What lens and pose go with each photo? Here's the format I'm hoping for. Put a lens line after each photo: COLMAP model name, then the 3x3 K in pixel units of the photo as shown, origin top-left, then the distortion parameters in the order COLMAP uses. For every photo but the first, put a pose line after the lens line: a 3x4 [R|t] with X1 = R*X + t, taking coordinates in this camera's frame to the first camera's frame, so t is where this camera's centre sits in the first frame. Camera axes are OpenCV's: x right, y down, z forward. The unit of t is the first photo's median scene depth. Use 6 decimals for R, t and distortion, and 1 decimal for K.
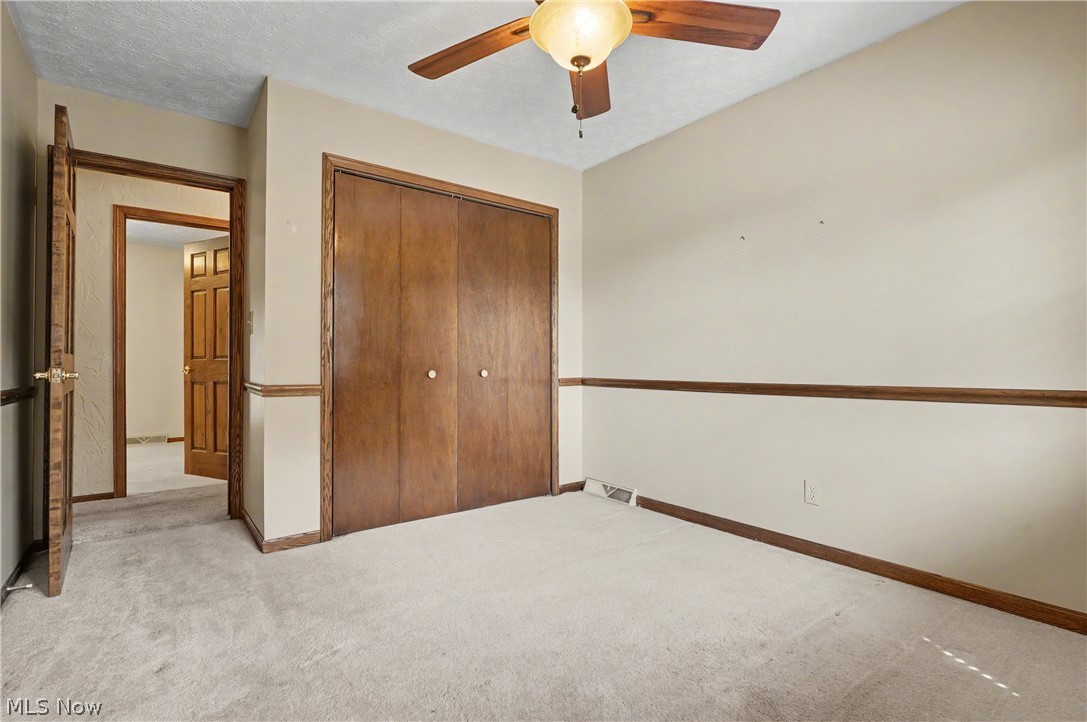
lens RADIAL K [[496.3, 0, 545.5], [0, 496.3, 362.3], [0, 0, 1]] dist [-0.010681, 0.001435]
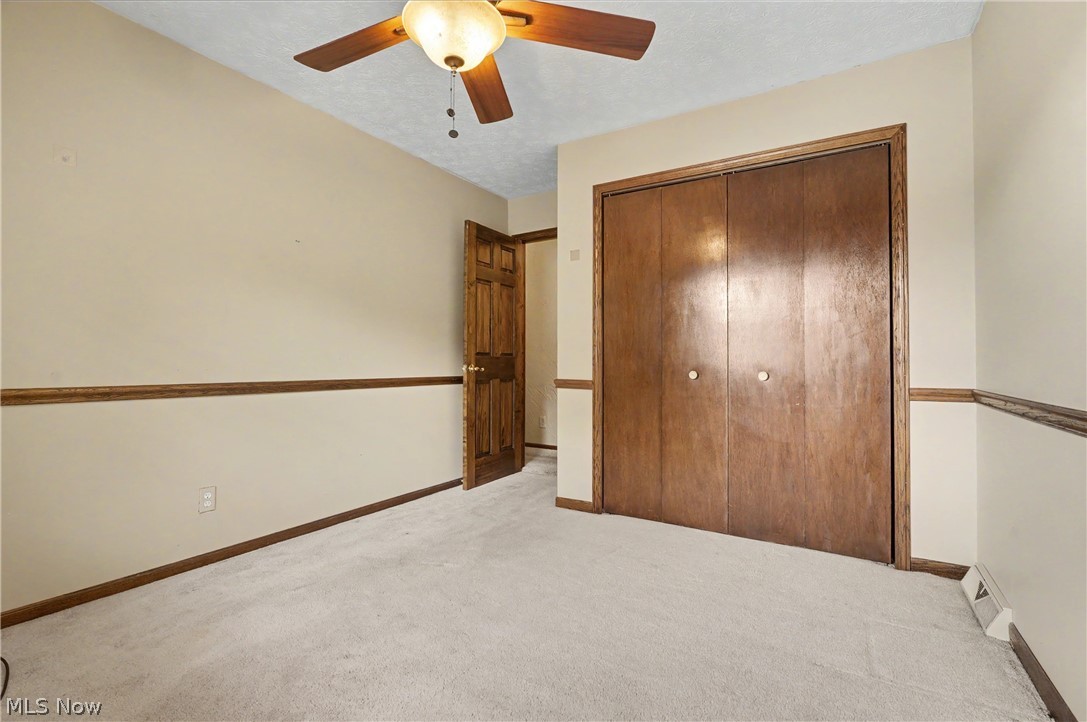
lens RADIAL K [[496.3, 0, 548.5], [0, 496.3, 357.3], [0, 0, 1]] dist [-0.010681, 0.001435]
pose [[0.370575, -0.003831, -0.928795, 0.555706], [-0.003209, 0.999980, -0.005405, -0.003228], [0.928797, 0.004984, 0.370555, 0.414860]]
